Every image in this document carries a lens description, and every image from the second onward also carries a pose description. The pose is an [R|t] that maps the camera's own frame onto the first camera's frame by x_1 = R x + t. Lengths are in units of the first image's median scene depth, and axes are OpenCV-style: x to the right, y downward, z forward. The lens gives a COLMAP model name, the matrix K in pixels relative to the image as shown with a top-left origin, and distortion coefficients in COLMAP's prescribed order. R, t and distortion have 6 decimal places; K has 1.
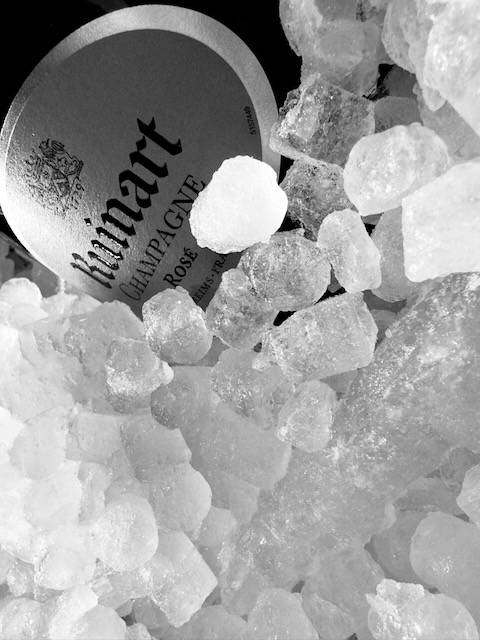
lens RADIAL K [[447.6, 0, 240.0], [0, 447.6, 318.9], [0, 0, 1]] dist [0.001088, 0.000135]
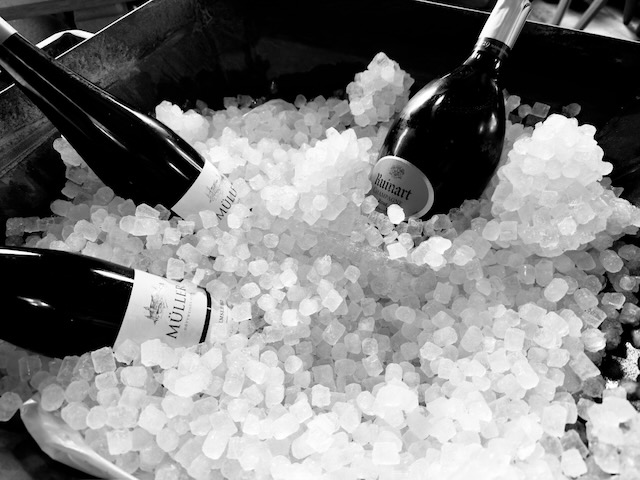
lens RADIAL K [[447.6, 0, 319.7], [0, 447.6, 239.6], [0, 0, 1]] dist [0.001088, 0.000135]
pose [[0.209964, 0.973795, 0.087399, -0.339244], [-0.973802, 0.200304, 0.107649, 0.099655], [0.087321, -0.107712, 0.990340, -3.948077]]
